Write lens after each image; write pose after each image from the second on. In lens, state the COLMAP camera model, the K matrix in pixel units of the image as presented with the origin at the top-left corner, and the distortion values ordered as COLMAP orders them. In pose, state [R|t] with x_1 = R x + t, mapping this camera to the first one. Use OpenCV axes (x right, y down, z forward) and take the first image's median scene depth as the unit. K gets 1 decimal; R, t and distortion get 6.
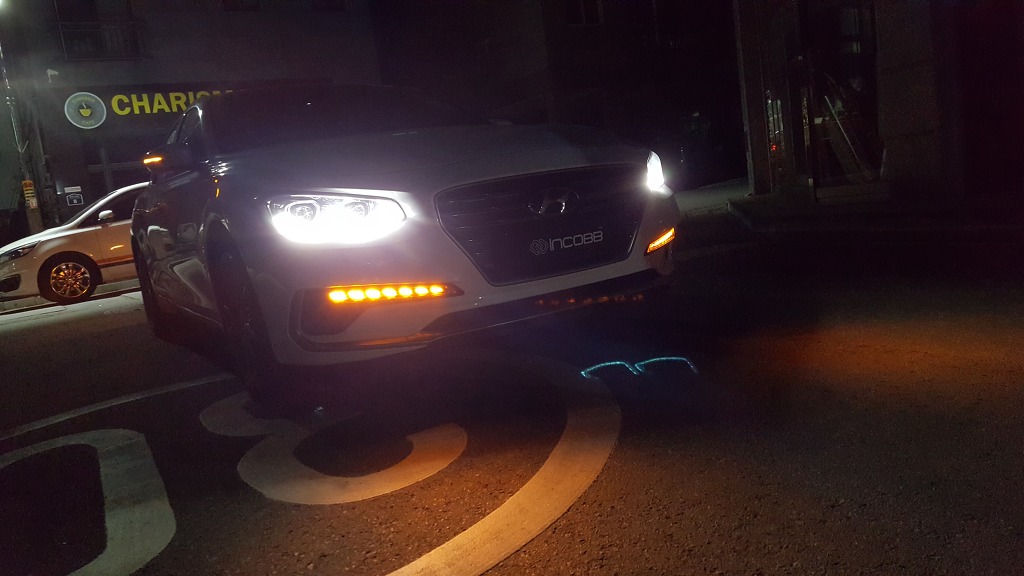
lens RADIAL K [[793.2, 0, 484.5], [0, 793.2, 286.6], [0, 0, 1]] dist [0.086540, -0.087712]
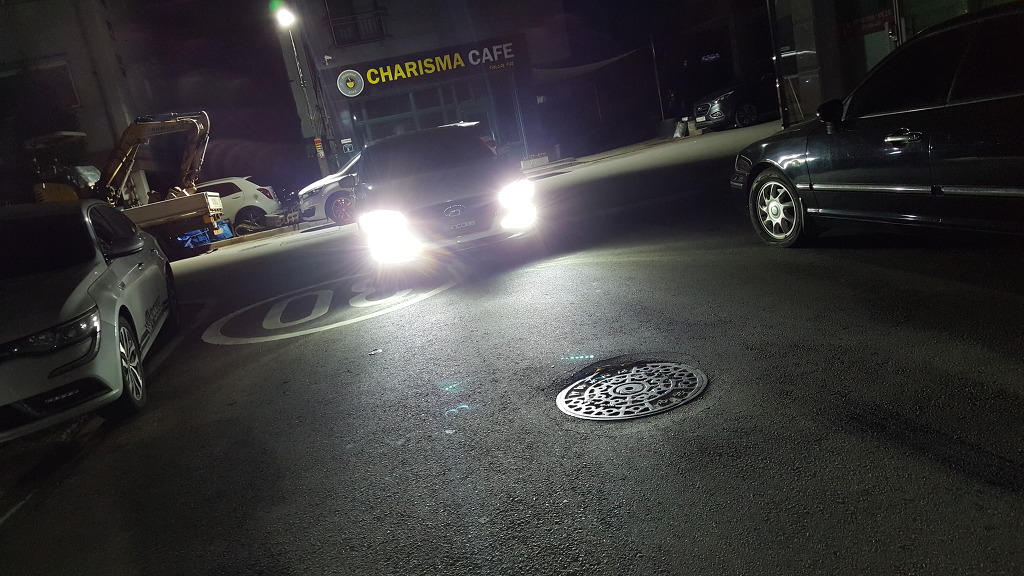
lens RADIAL K [[834.1, 0, 512.2], [0, 834.1, 303.6], [0, 0, 1]] dist [0.209430, -0.192348]
pose [[0.946863, 0.019273, -0.321058, 0.317697], [0.030013, 0.988553, 0.147857, -0.056442], [0.320232, -0.149636, 0.935447, -0.443448]]
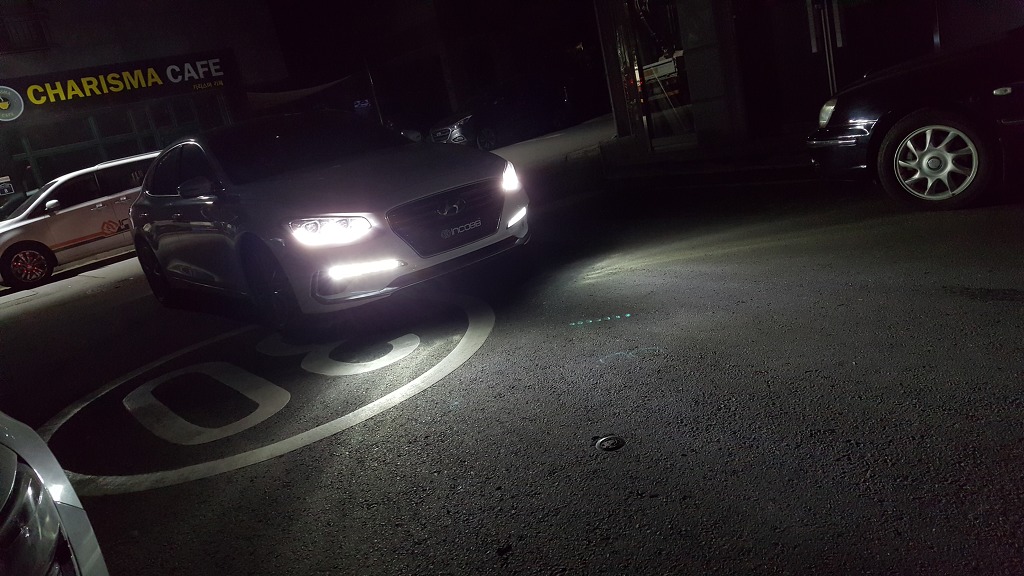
lens RADIAL K [[820.4, 0, 512.0], [0, 820.4, 288.0], [0, 0, 1]] dist [0.090138, -0.100491]
pose [[0.985279, -0.108900, 0.131780, -0.011347], [0.096604, 0.990647, 0.096365, -0.024556], [-0.141041, -0.082216, 0.986584, -0.231908]]
